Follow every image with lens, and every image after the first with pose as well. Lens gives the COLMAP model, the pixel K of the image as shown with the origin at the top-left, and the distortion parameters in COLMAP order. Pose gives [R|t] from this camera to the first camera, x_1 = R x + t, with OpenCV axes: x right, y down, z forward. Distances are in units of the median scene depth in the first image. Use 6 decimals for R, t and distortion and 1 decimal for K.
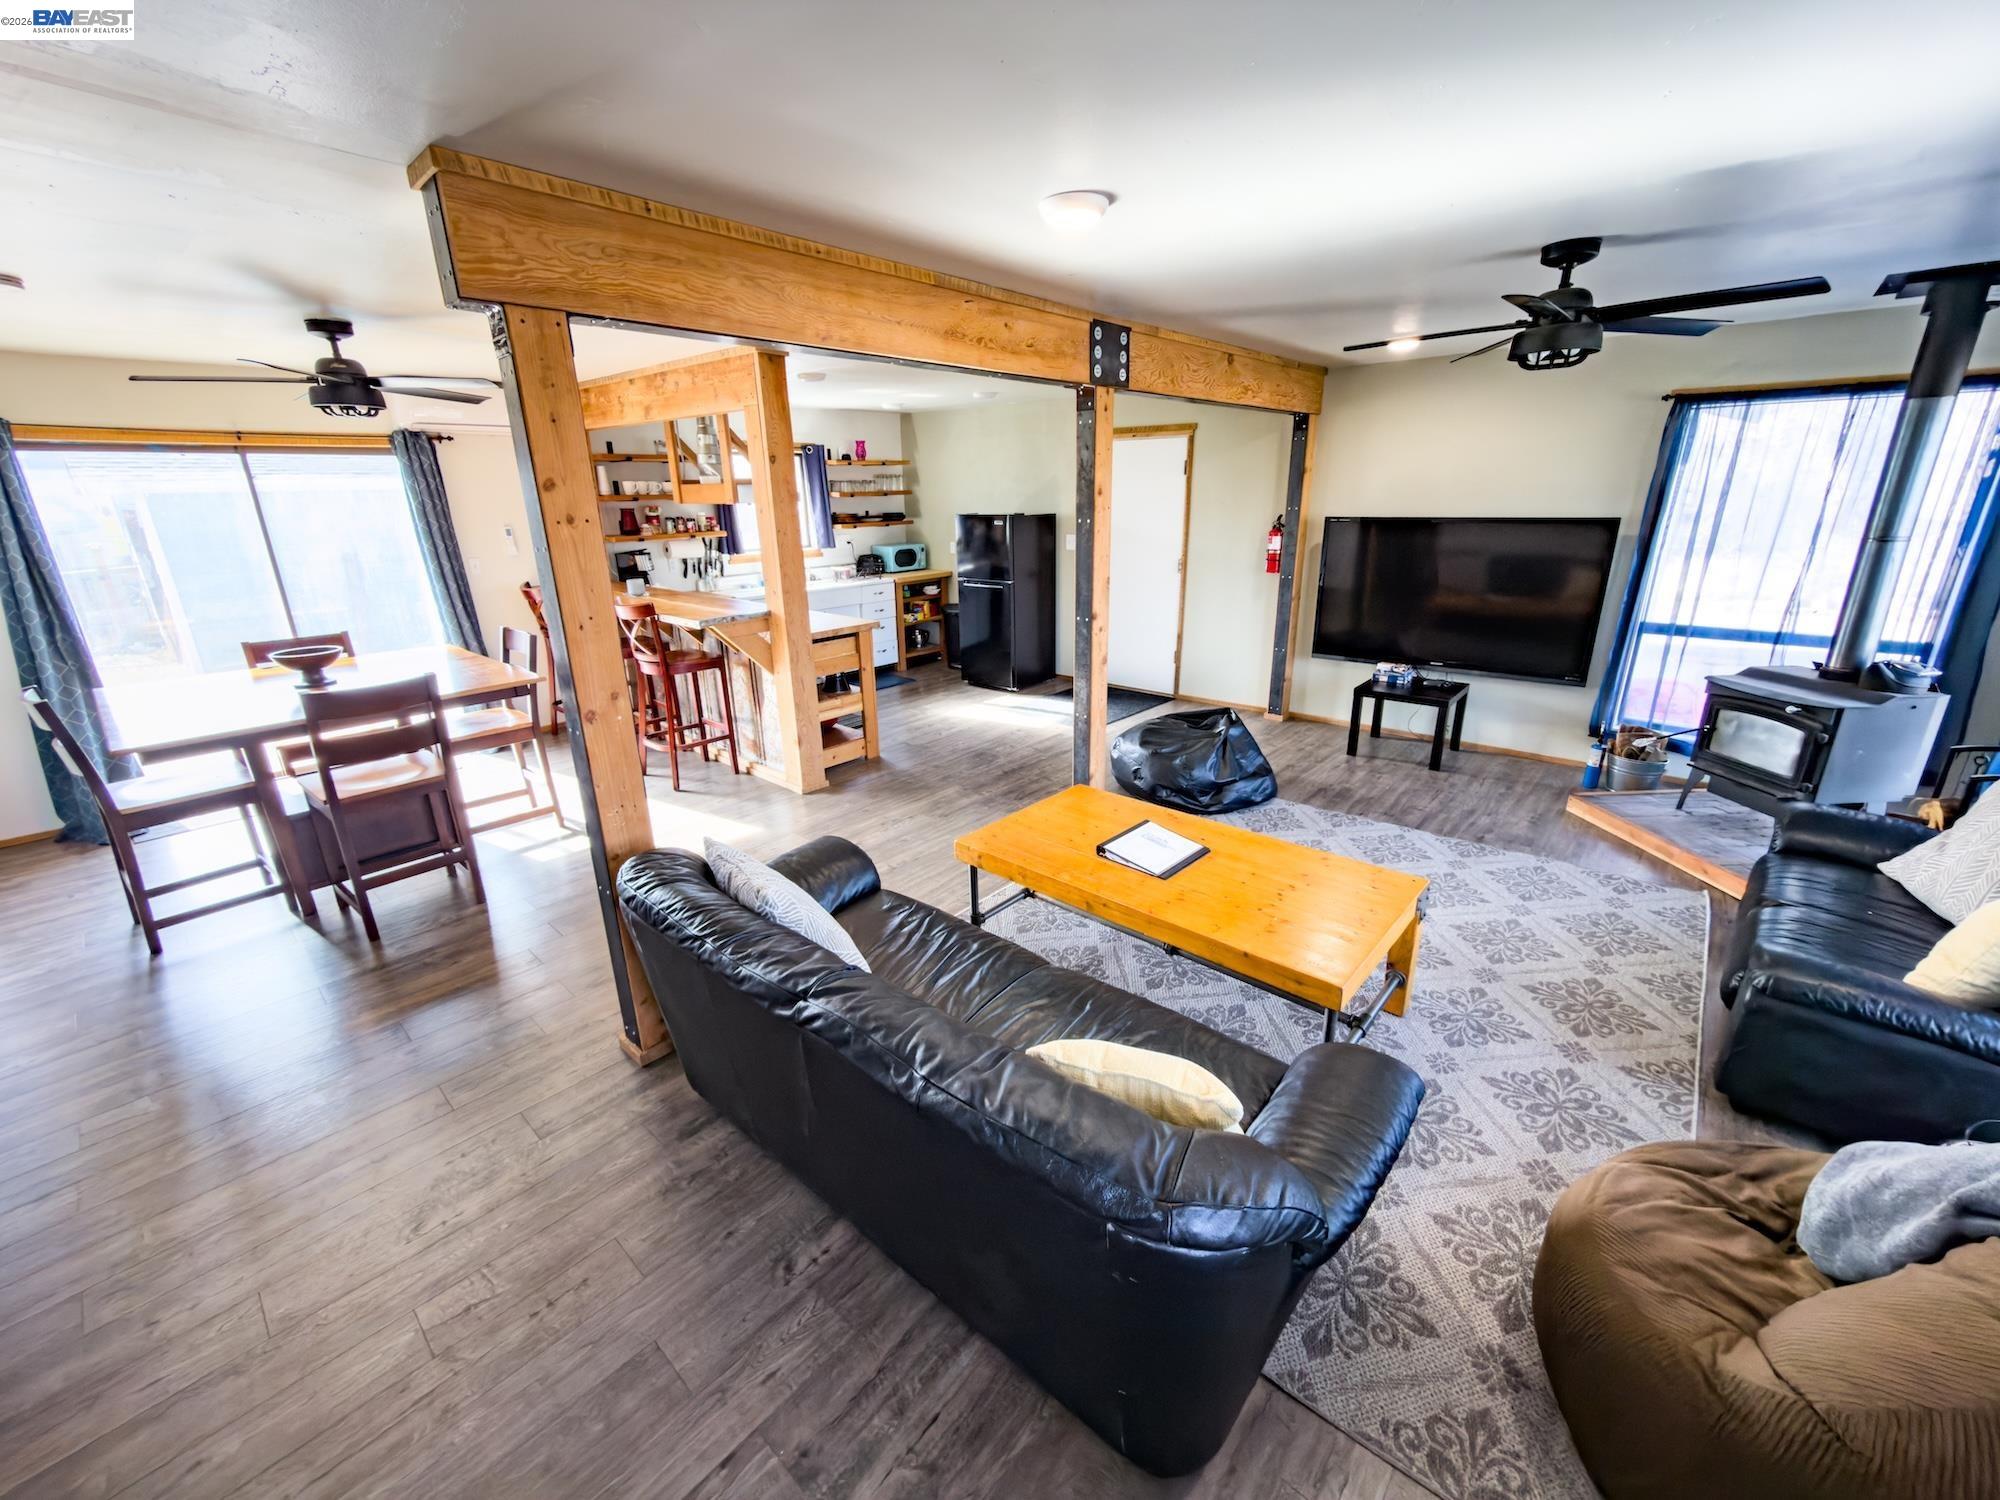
lens RADIAL K [[800.5, 0, 1003.8], [0, 800.5, 751.5], [0, 0, 1]] dist [-0.000661, 0.000064]
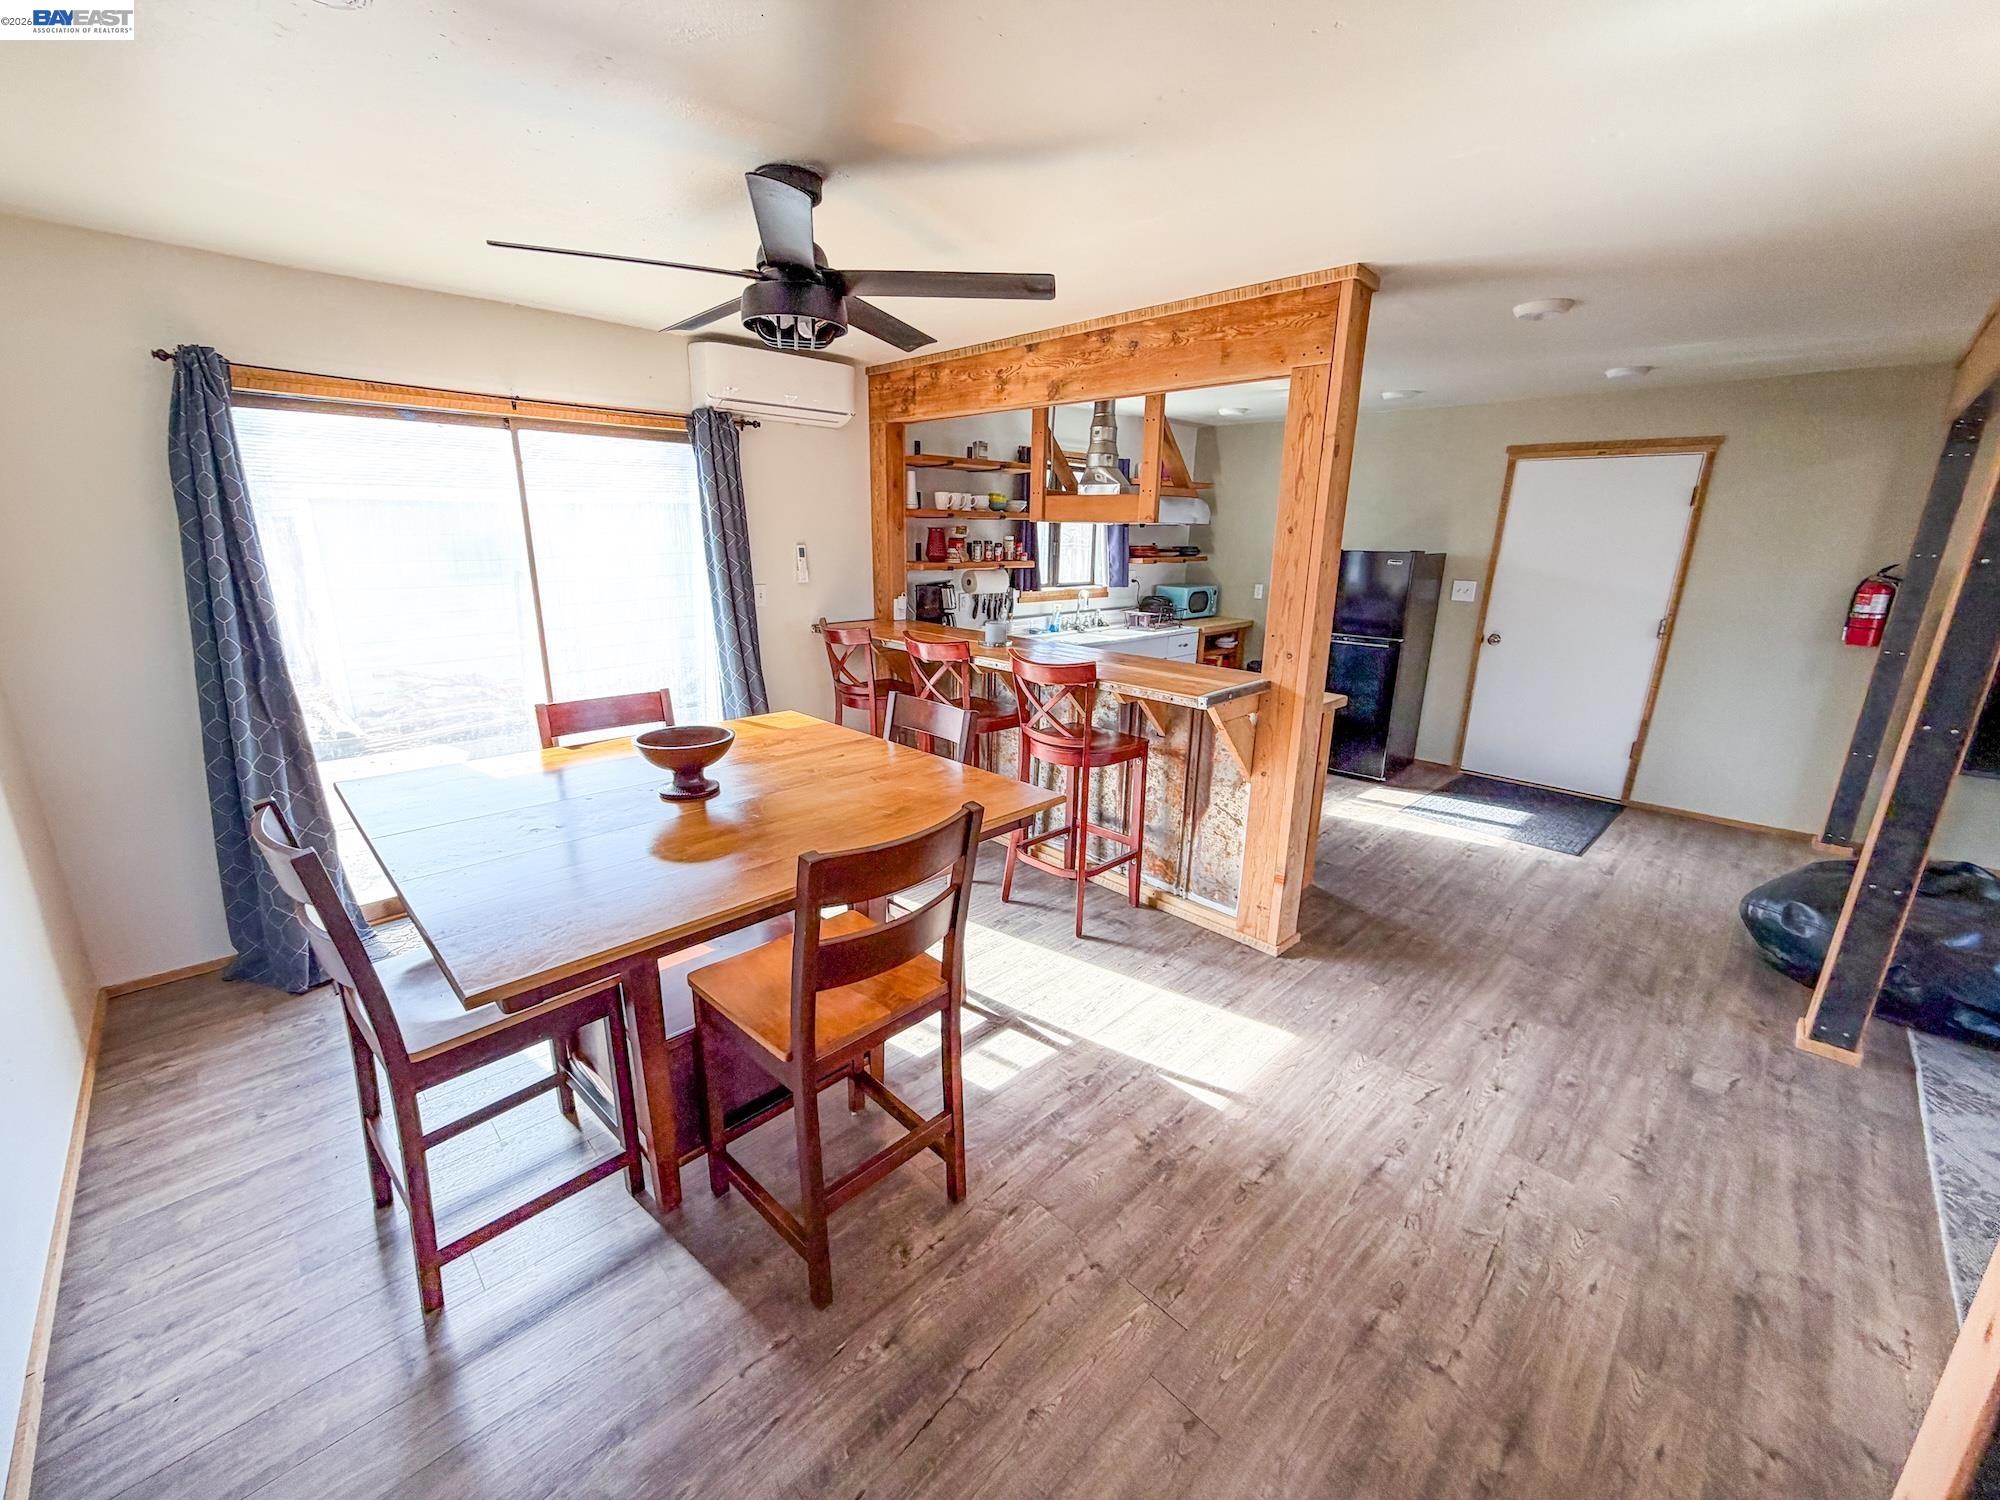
lens RADIAL K [[800.5, 0, 1000.7], [0, 800.5, 752.4], [0, 0, 1]] dist [-0.000661, 0.000064]
pose [[0.997018, 0.048783, -0.059799, -0.660852], [-0.051501, 0.997668, -0.044791, -0.108327], [0.057474, 0.047737, 0.997205, 0.468508]]
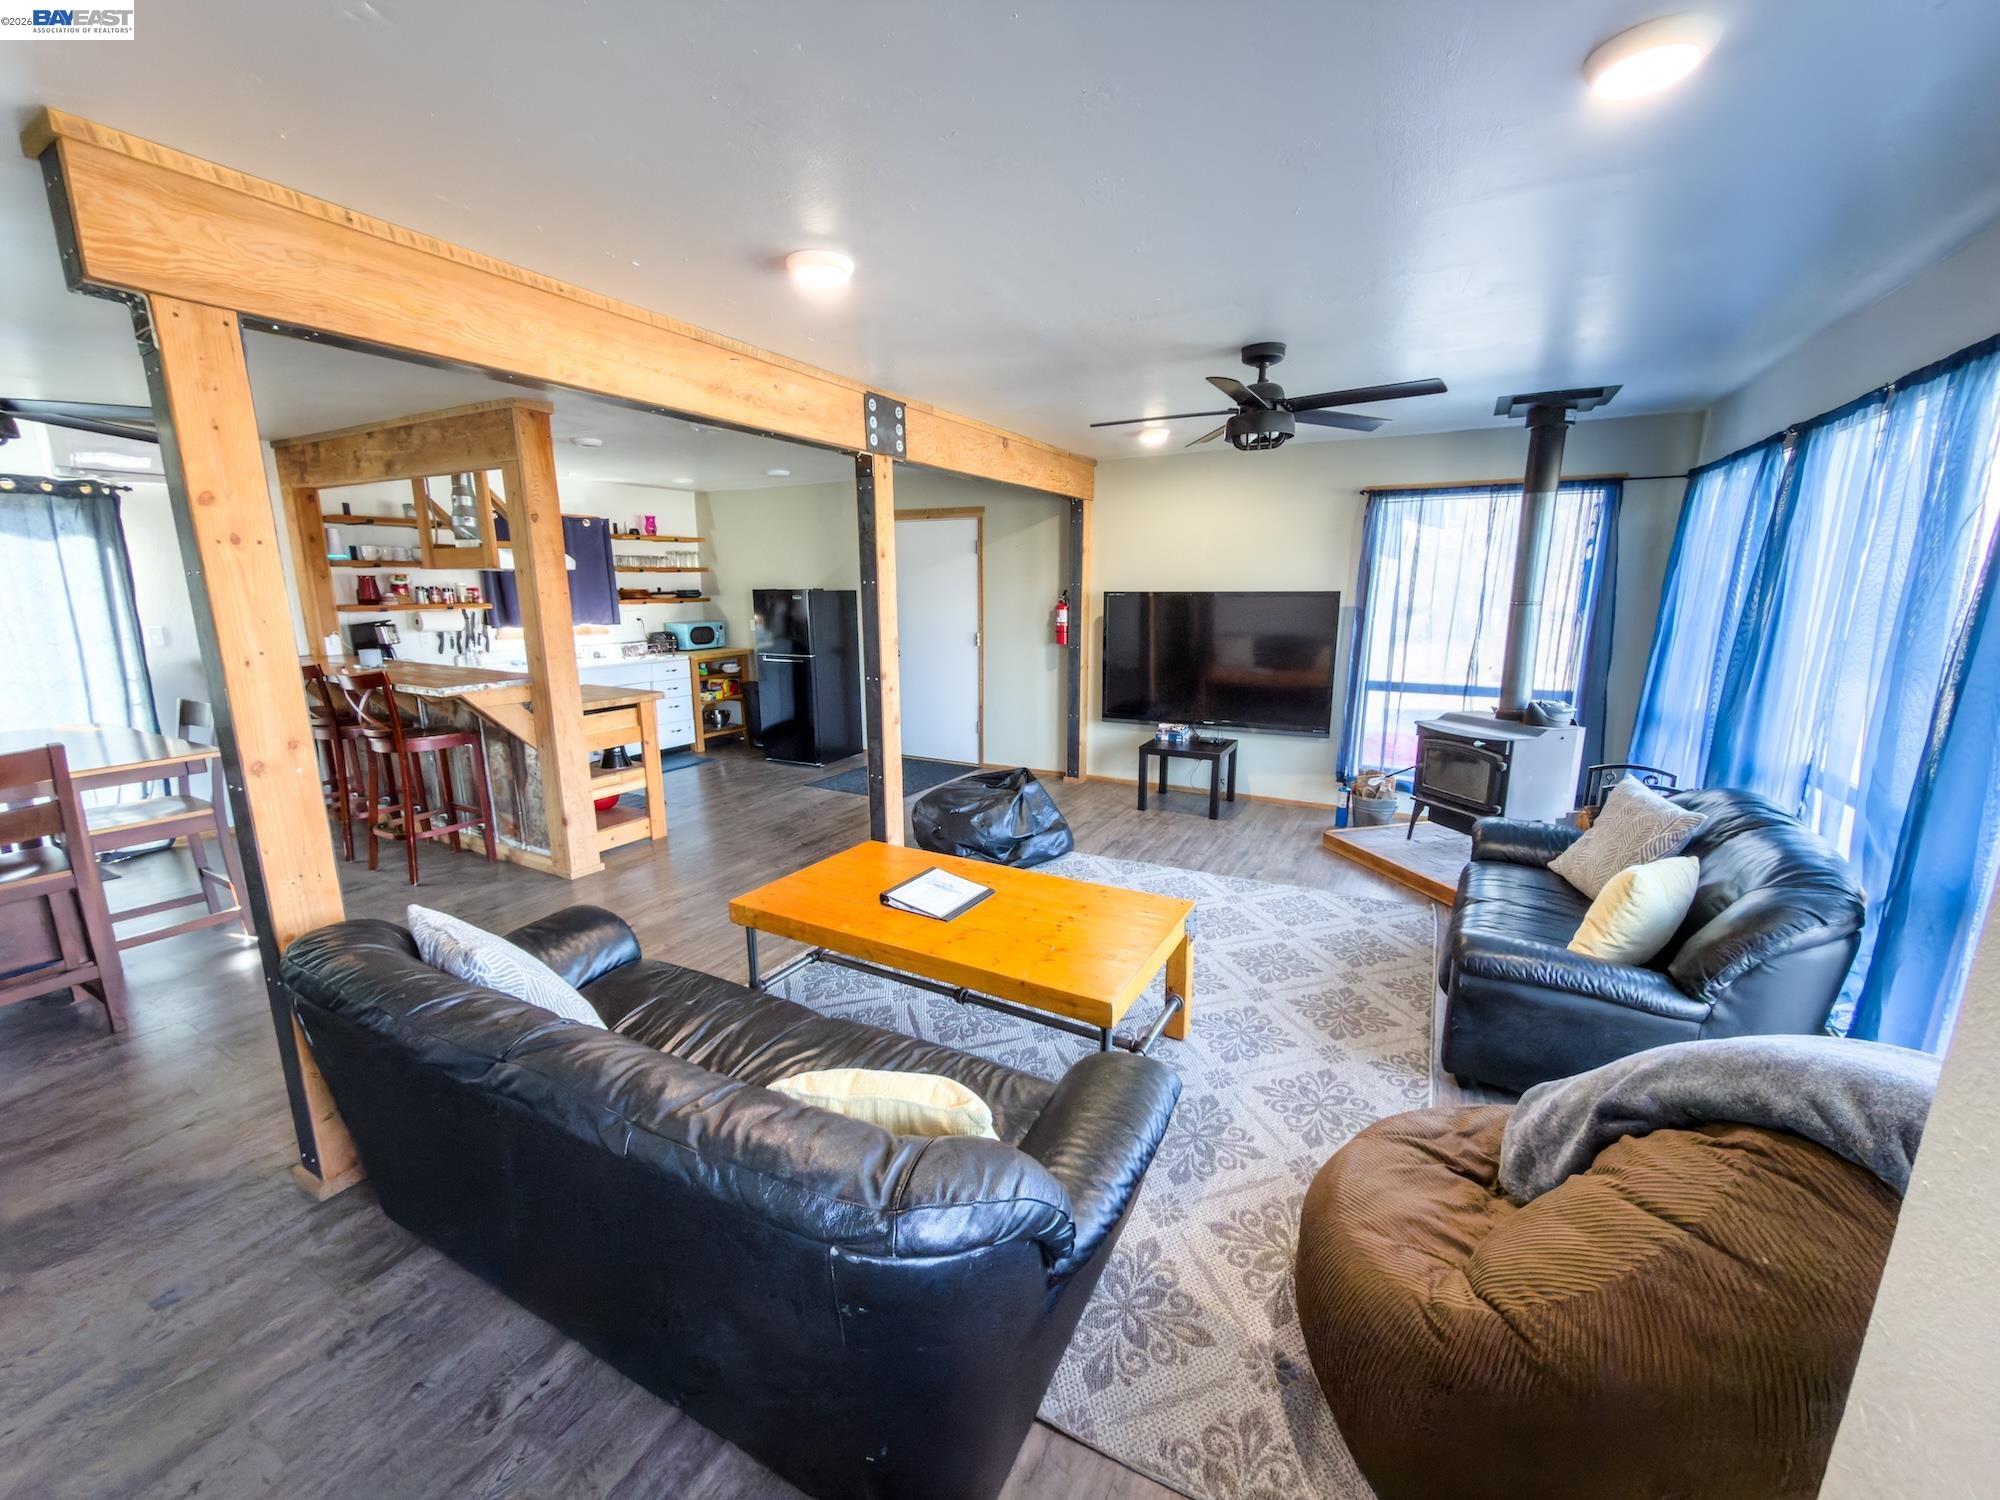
lens RADIAL K [[800.5, 0, 1006.6], [0, 800.5, 750.1], [0, 0, 1]] dist [-0.000661, 0.000064]
pose [[0.975544, -0.029199, 0.217857, 0.051218], [0.054054, 0.992569, -0.109018, 0.049995], [-0.213055, 0.118128, 0.969873, 0.003973]]
